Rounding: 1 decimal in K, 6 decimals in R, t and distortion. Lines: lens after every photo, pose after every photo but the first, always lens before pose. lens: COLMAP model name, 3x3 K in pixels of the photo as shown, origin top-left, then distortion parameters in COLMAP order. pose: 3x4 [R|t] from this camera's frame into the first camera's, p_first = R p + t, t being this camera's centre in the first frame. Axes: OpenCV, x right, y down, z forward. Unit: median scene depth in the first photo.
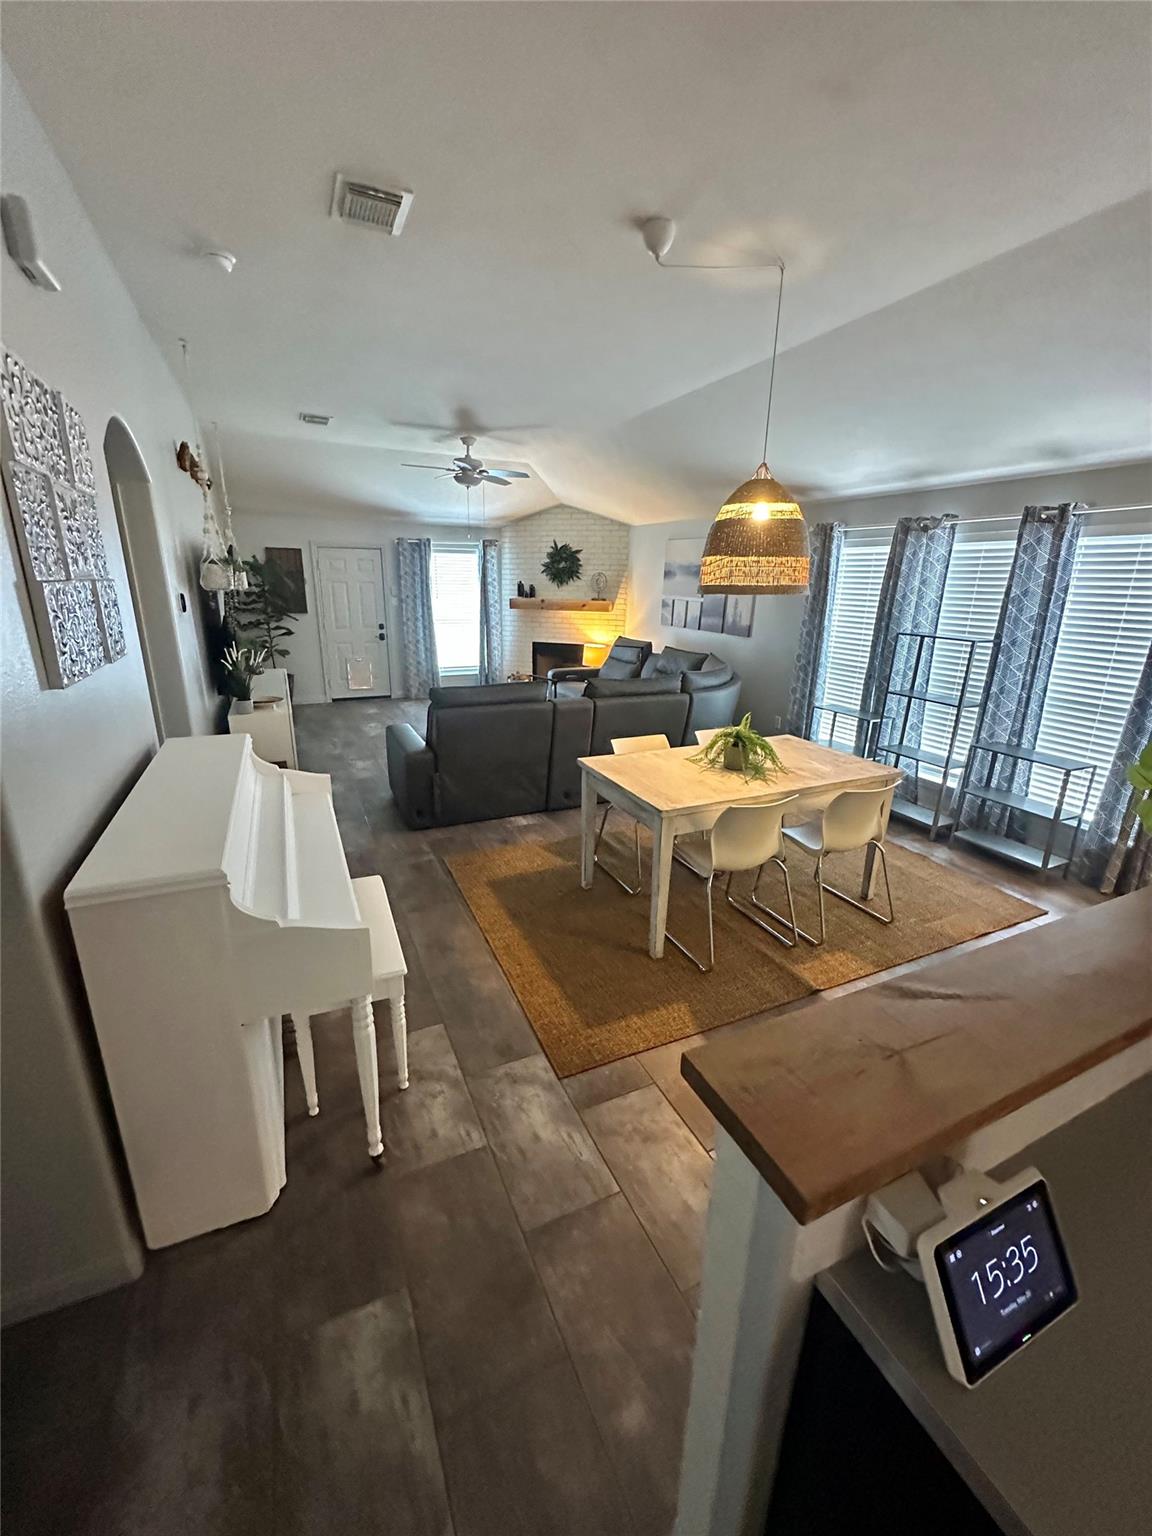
lens RADIAL K [[600.0, 0, 576.0], [0, 600.0, 768.0], [0, 0, 1]] dist [-0.000123, 0.000042]
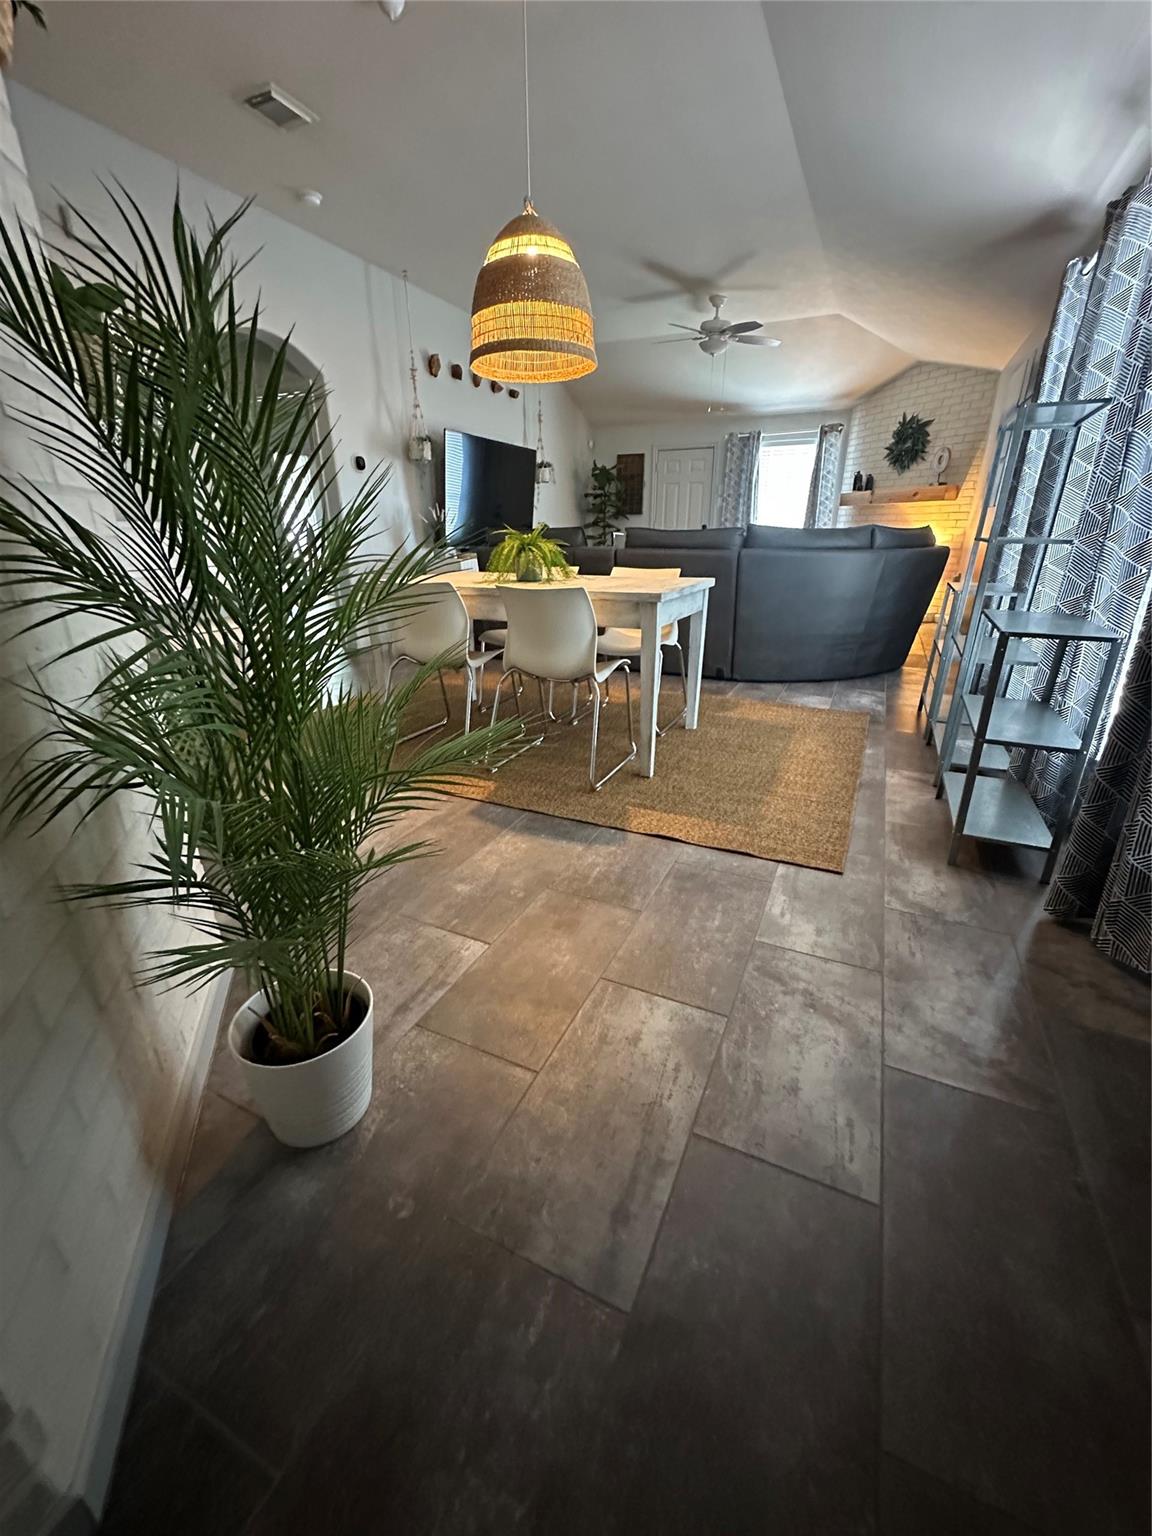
lens RADIAL K [[607.9, 0, 576.0], [0, 607.9, 768.0], [0, 0, 1]] dist [-0.027150, -0.000069]
pose [[0.630773, 0.257504, -0.731995, 0.393420], [-0.219604, 0.964006, 0.149886, 0.048489], [0.744244, 0.066205, 0.664618, 0.191743]]
